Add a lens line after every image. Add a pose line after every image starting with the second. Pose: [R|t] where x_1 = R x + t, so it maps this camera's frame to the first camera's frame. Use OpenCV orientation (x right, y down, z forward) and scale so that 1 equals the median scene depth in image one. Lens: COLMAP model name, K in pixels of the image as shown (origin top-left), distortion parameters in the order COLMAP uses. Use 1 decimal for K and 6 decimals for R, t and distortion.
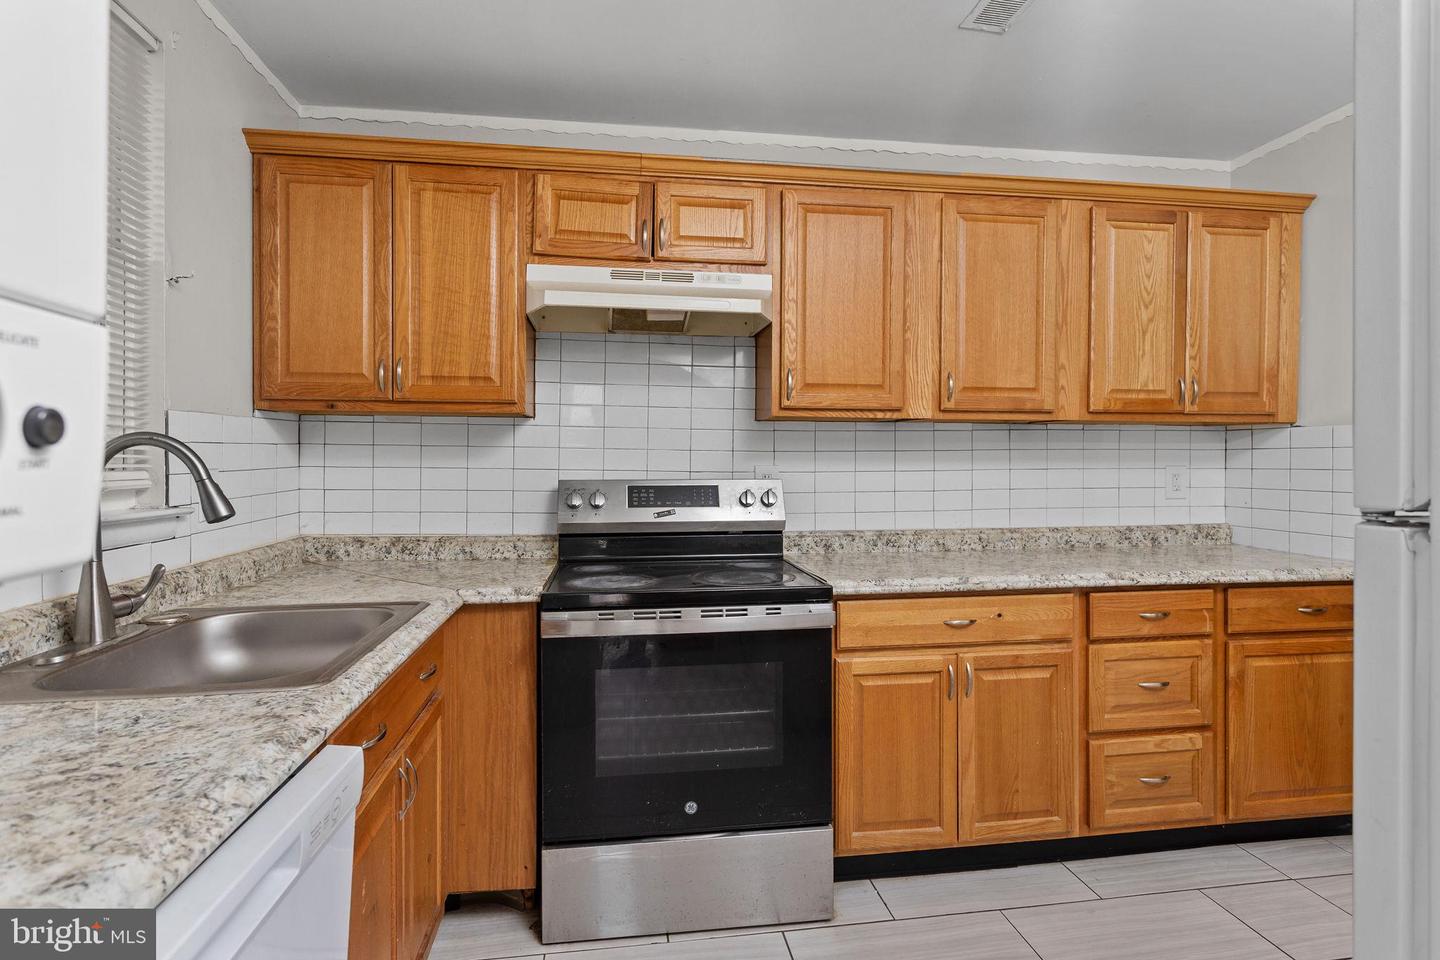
lens RADIAL K [[698.8, 0, 715.4], [0, 698.8, 455.6], [0, 0, 1]] dist [0.001592, -0.000358]
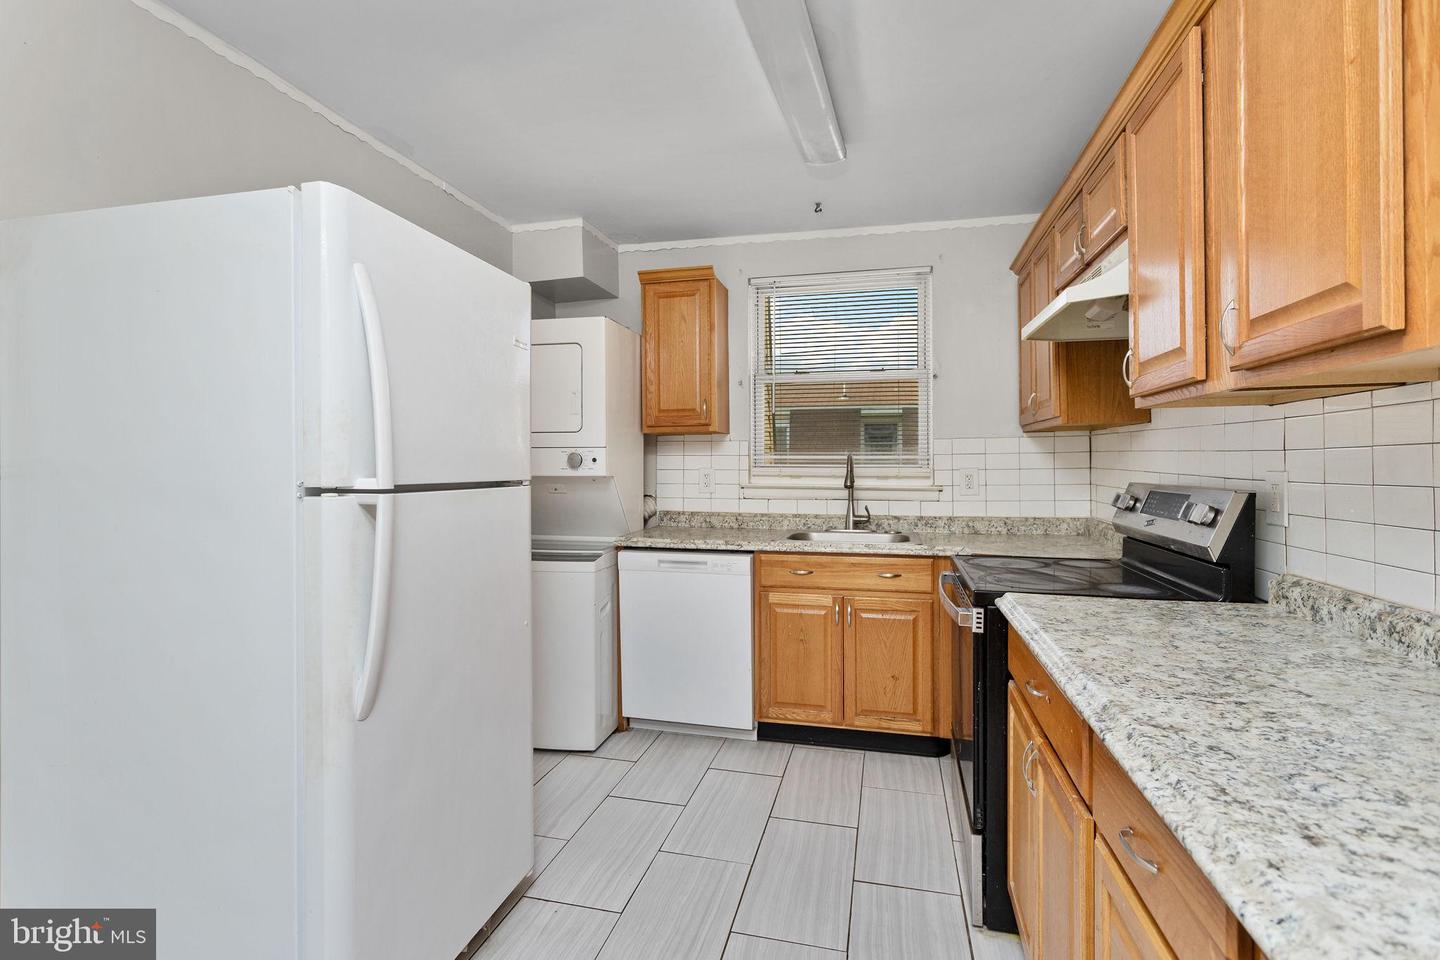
lens RADIAL K [[698.8, 0, 715.4], [0, 698.8, 455.6], [0, 0, 1]] dist [0.001592, -0.000358]
pose [[-0.925809, 0.005603, 0.377951, -0.464242], [0.003497, 0.999974, -0.006257, -0.009743], [-0.377977, -0.004470, -0.925804, 2.358910]]
